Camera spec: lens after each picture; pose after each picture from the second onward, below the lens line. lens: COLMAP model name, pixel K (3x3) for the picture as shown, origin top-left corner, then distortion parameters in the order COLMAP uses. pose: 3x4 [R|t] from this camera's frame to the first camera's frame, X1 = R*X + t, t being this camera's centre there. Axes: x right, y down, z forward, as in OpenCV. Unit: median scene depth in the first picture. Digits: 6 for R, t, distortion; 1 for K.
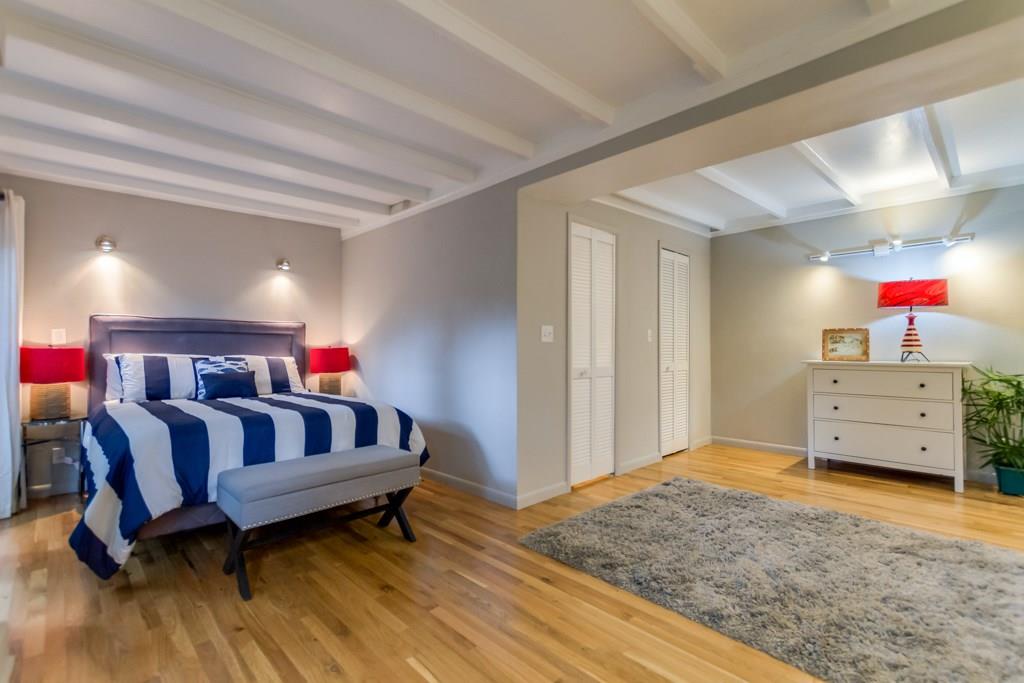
lens RADIAL K [[476.0, 0, 509.6], [0, 476.0, 342.2], [0, 0, 1]] dist [0.011213, -0.005229]
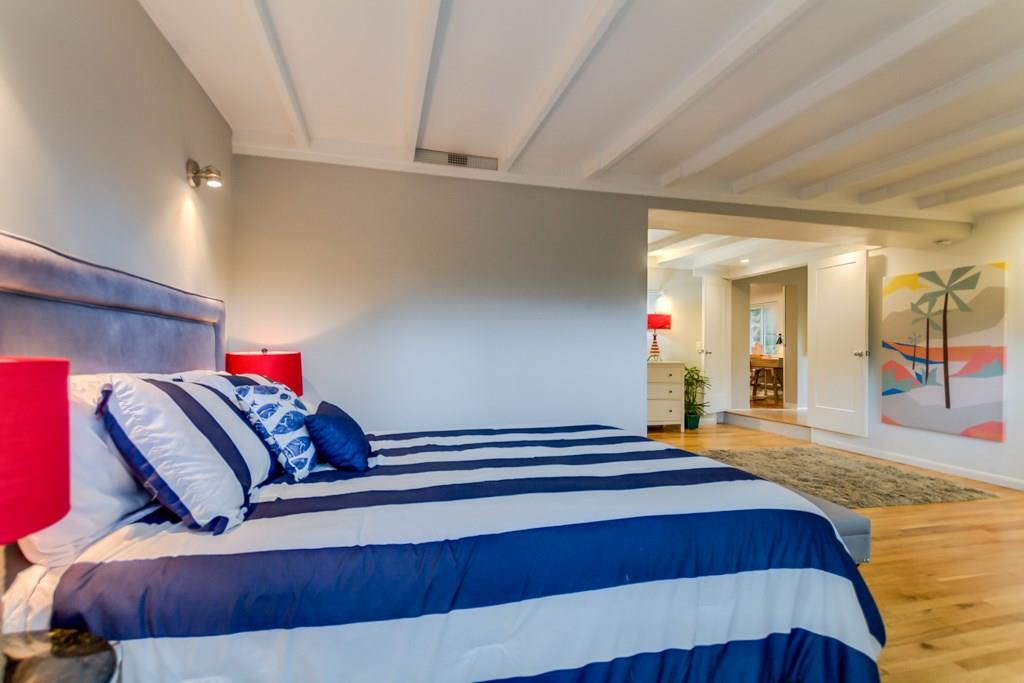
lens RADIAL K [[476.0, 0, 510.9], [0, 476.0, 346.9], [0, 0, 1]] dist [0.011213, -0.005229]
pose [[0.500649, 0.001023, 0.865650, -0.967477], [0.006399, 0.999968, -0.004883, -0.006517], [-0.865627, 0.007983, 0.500627, 0.651875]]
